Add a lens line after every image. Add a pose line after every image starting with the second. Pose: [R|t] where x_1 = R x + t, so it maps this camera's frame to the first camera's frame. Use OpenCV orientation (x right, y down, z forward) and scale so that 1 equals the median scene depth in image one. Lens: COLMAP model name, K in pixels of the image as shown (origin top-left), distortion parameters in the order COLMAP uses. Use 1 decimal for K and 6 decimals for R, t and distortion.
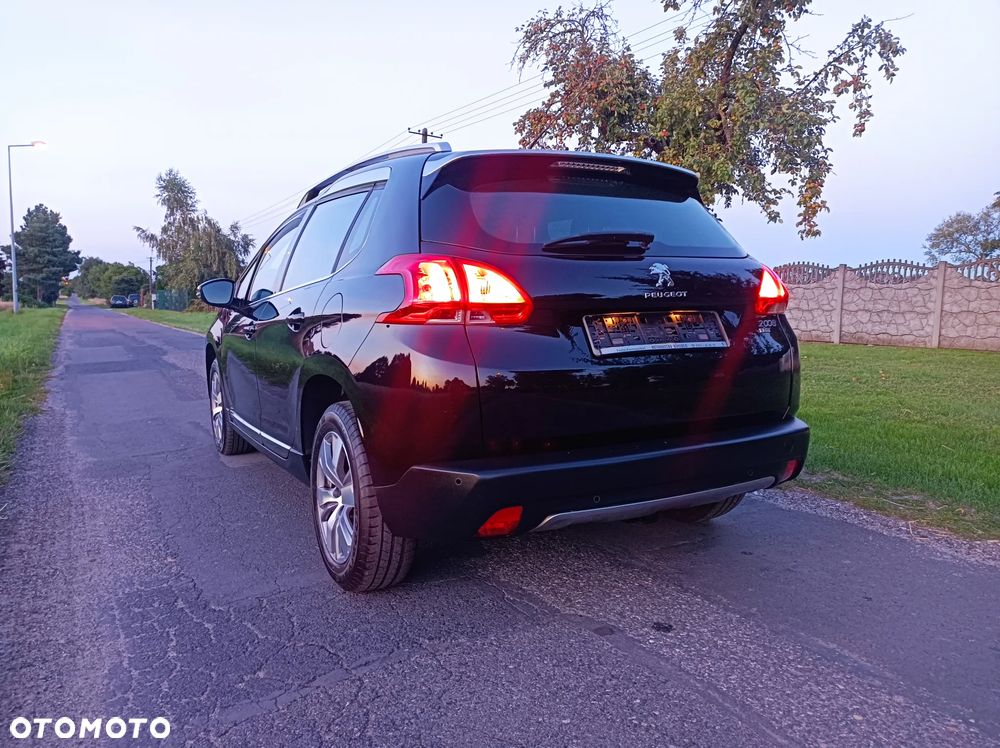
lens RADIAL K [[743.1, 0, 498.9], [0, 743.1, 375.4], [0, 0, 1]] dist [0.048053, -0.035116]
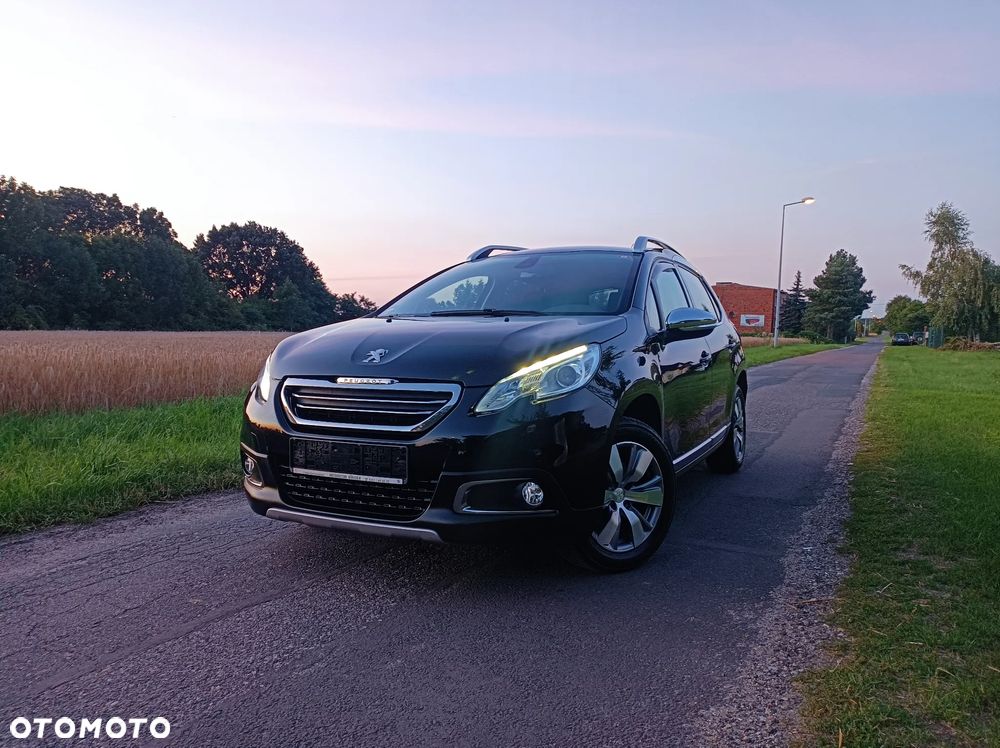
lens RADIAL K [[743.1, 0, 500.9], [0, 743.1, 376.4], [0, 0, 1]] dist [0.048053, -0.035116]
pose [[0.539997, 0.056002, -0.839802, 0.363979], [-0.096442, 0.995329, 0.004361, -0.007681], [0.836123, 0.078638, 0.542875, 0.070474]]
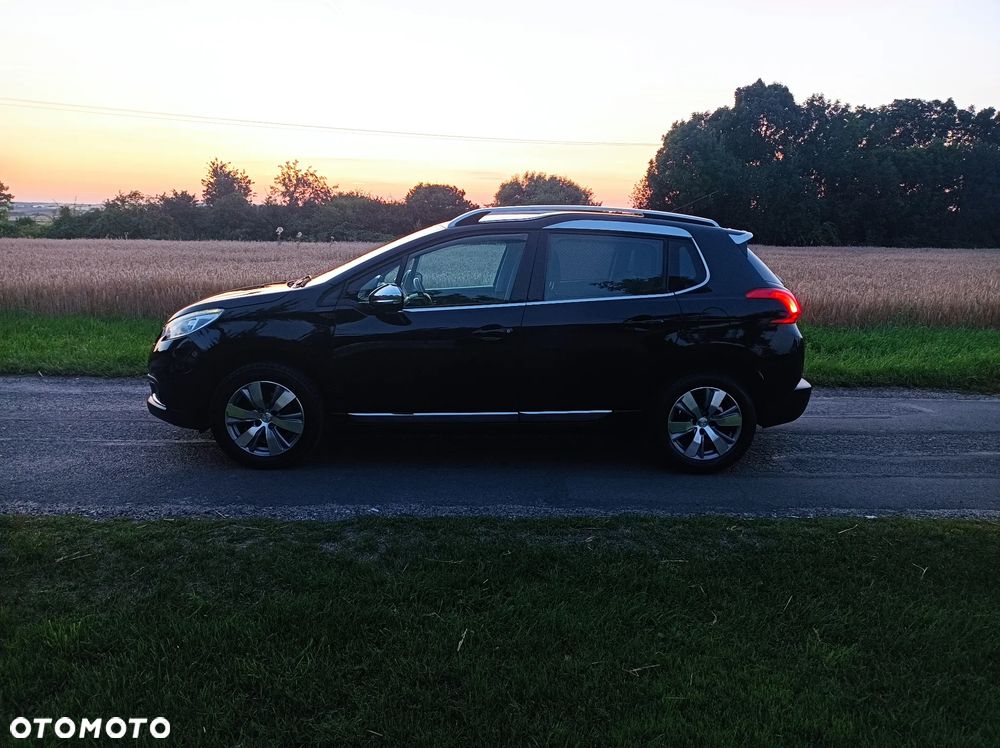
lens RADIAL K [[743.1, 0, 494.9], [0, 743.1, 378.7], [0, 0, 1]] dist [0.048053, -0.035116]
pose [[-0.472848, 0.163725, -0.865799, 0.450419], [-0.109744, 0.963992, 0.242230, -0.109186], [0.874283, 0.209555, -0.437854, 0.611505]]
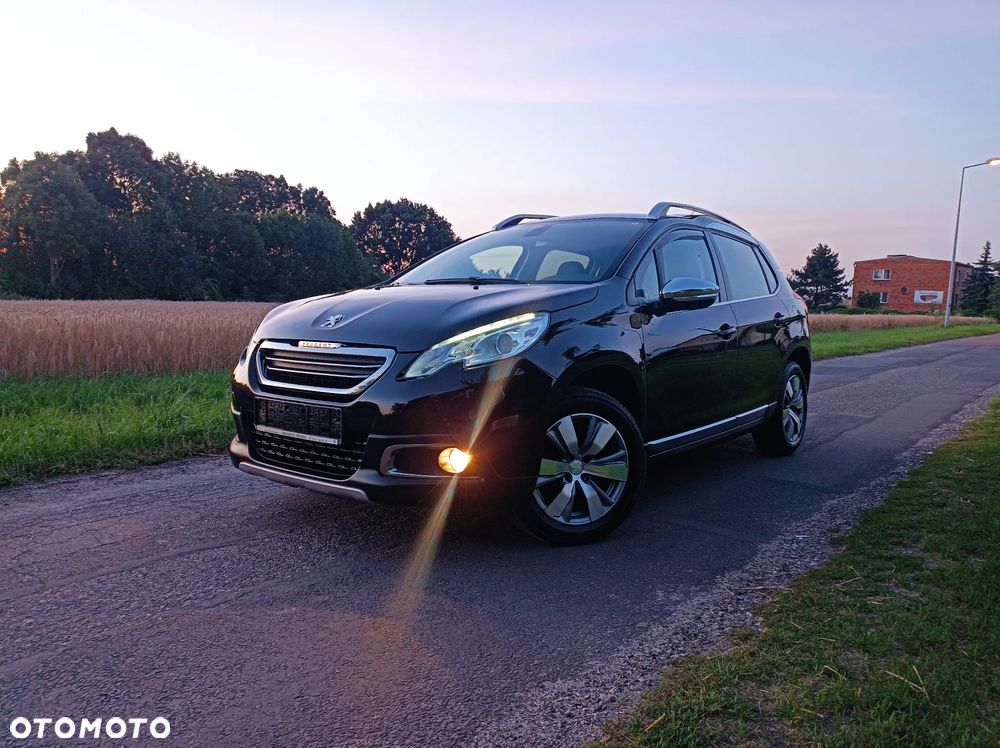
lens RADIAL K [[743.1, 0, 501.5], [0, 743.1, 379.9], [0, 0, 1]] dist [0.048053, -0.035116]
pose [[0.363551, 0.101401, -0.926039, 0.401213], [-0.115756, 0.991271, 0.063100, -0.013243], [0.924355, 0.084255, 0.372115, 0.143687]]
